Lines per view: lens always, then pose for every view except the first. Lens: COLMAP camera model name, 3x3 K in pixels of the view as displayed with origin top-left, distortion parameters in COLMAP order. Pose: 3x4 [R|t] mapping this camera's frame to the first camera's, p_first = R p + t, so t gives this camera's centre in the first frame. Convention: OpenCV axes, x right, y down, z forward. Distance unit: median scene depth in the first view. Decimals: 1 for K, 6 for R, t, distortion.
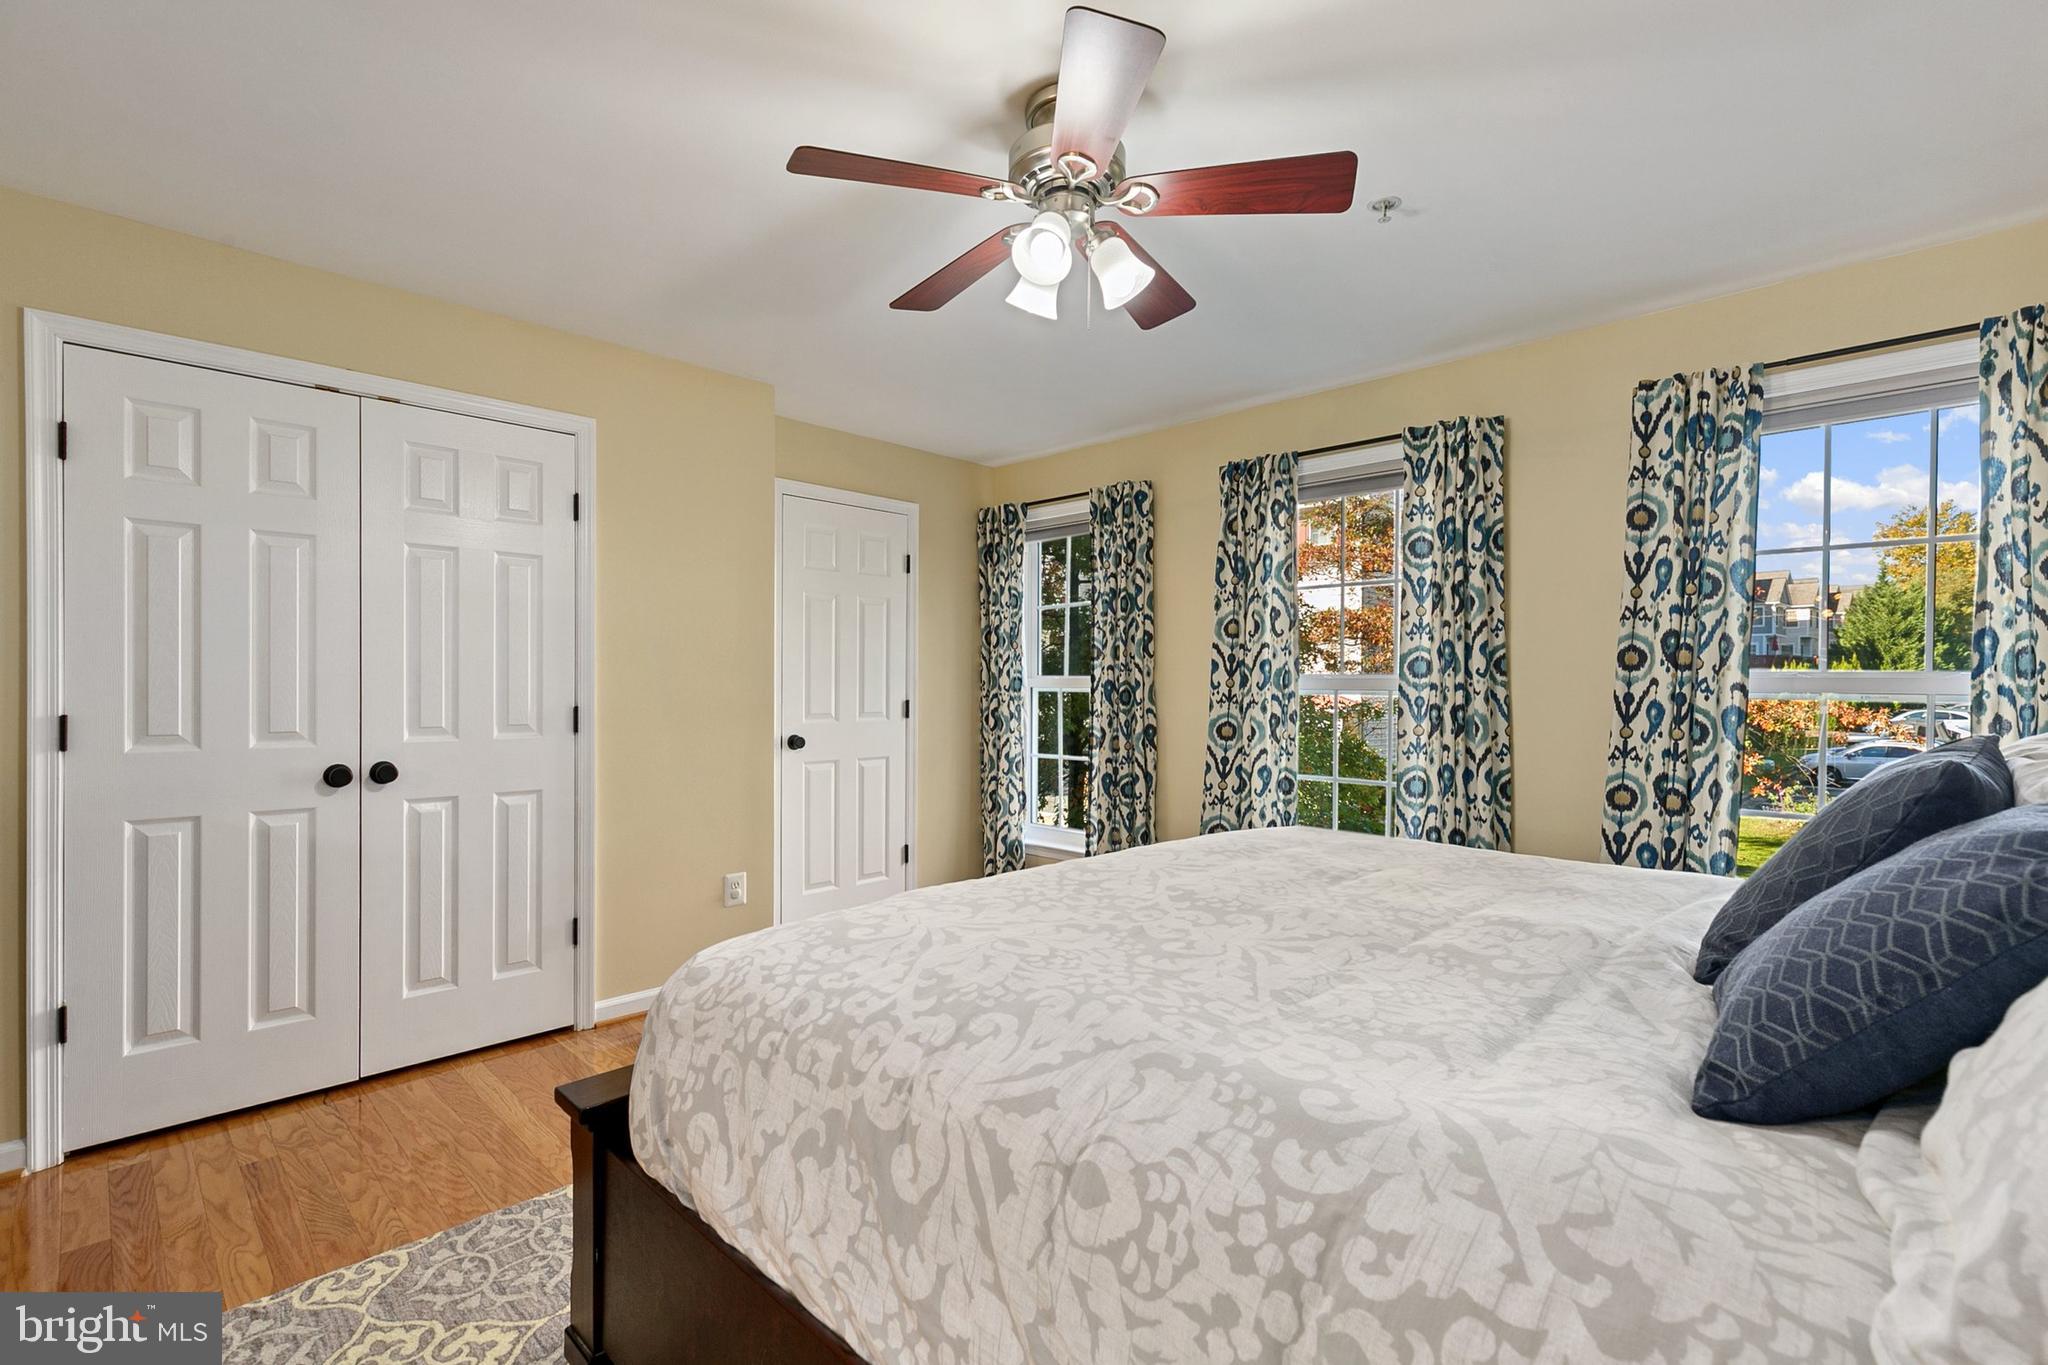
lens RADIAL K [[918.6, 0, 1019.8], [0, 918.6, 682.5], [0, 0, 1]] dist [0.008156, -0.001487]
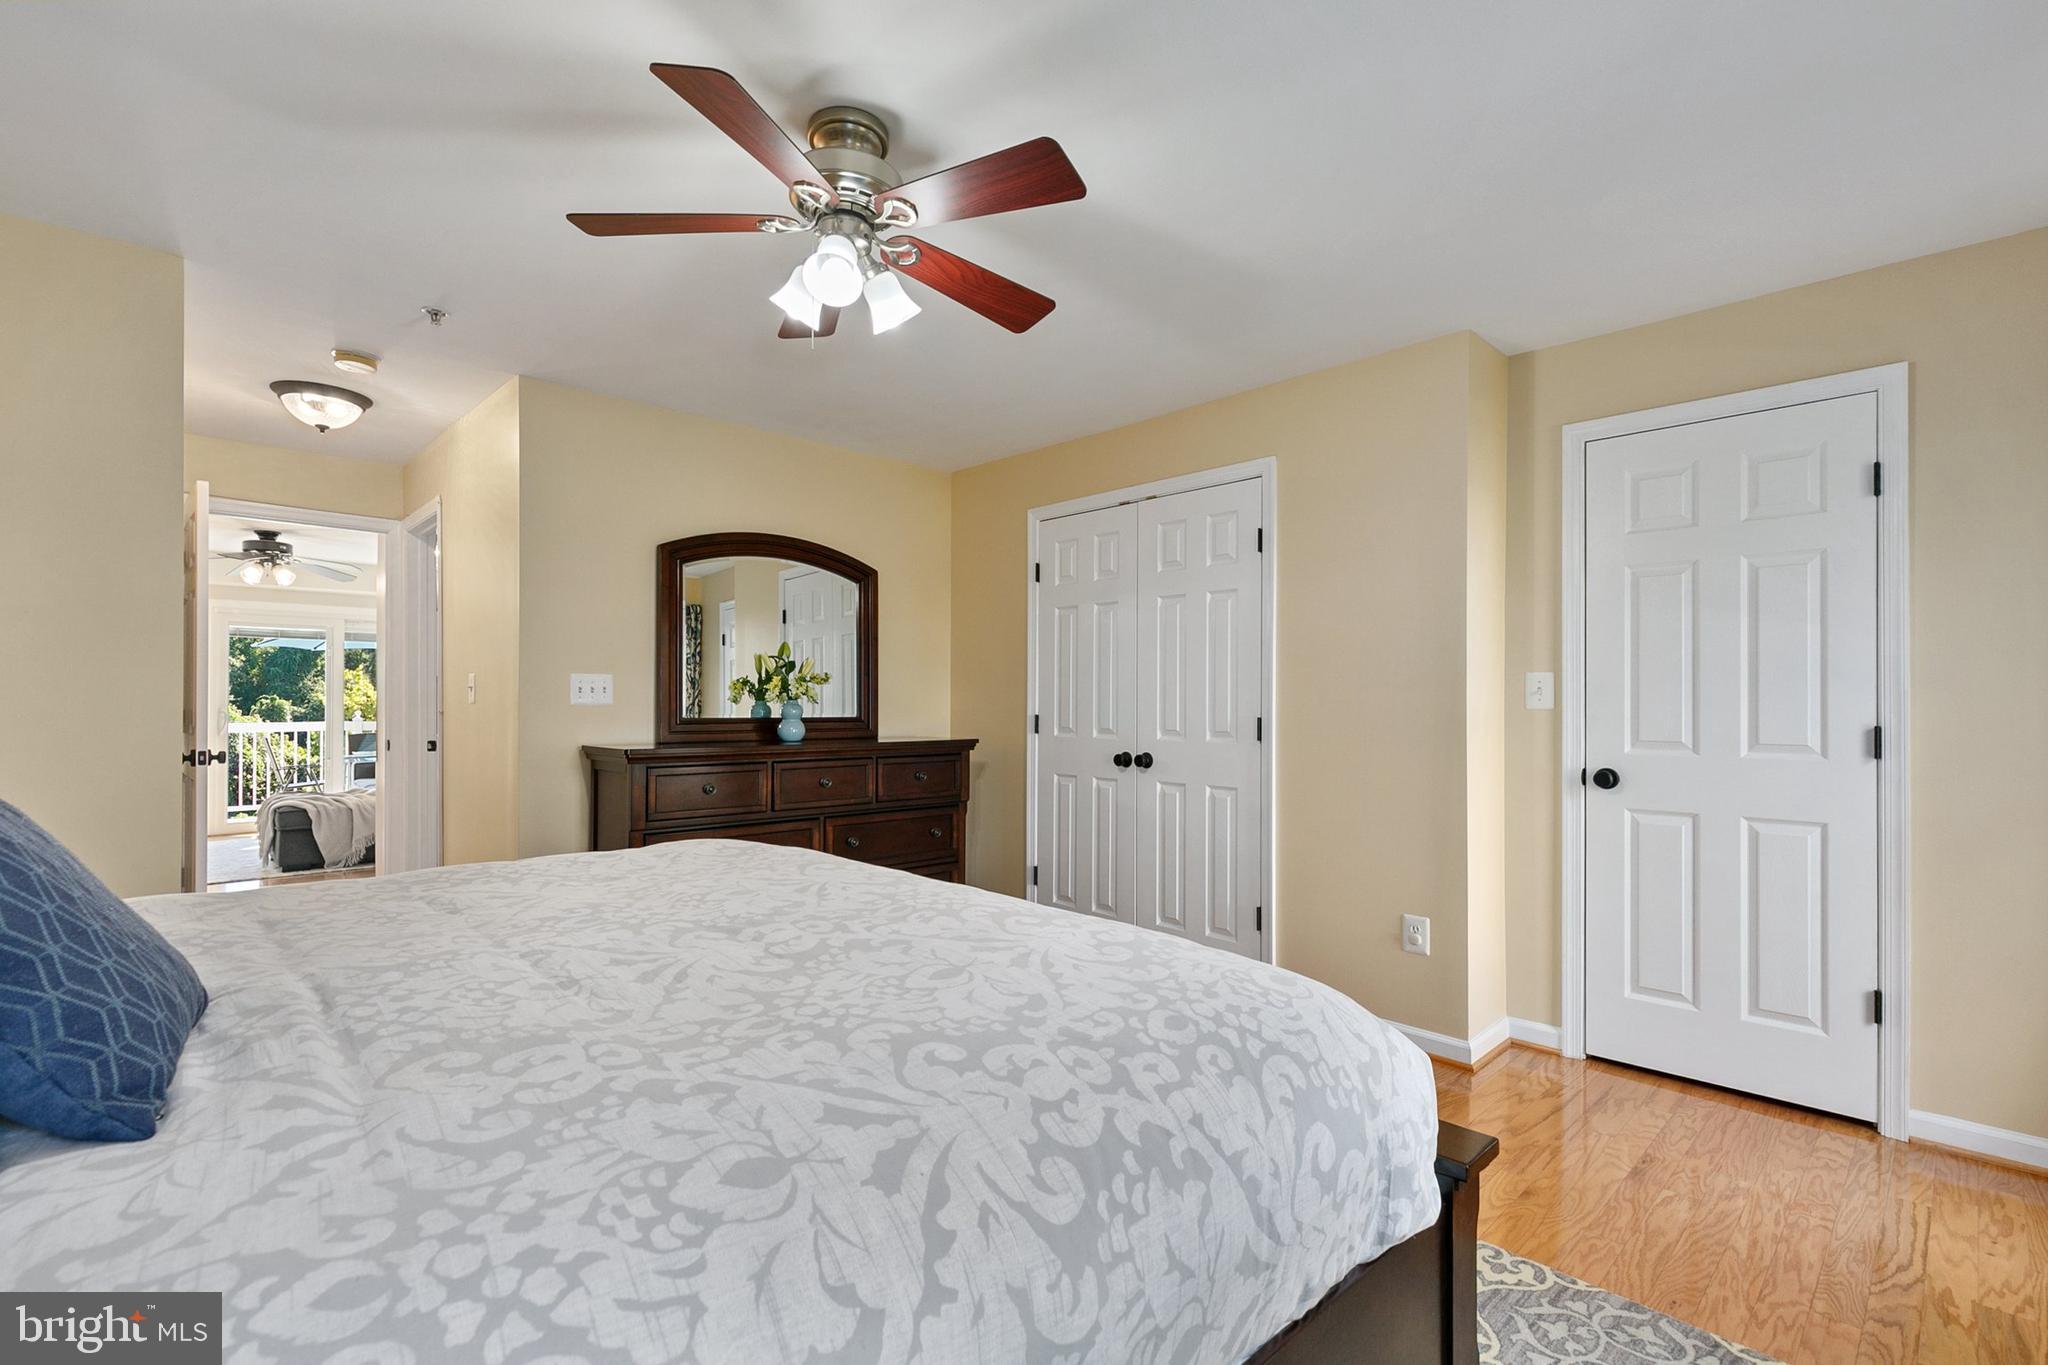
lens RADIAL K [[891.9, 0, 1032.3], [0, 891.9, 691.8], [0, 0, 1]] dist [0.000895, -0.000274]
pose [[-0.002722, -0.005646, -0.999980, 0.650963], [0.002297, 0.999981, -0.005652, -0.001033], [0.999994, -0.002312, -0.002709, 0.777710]]
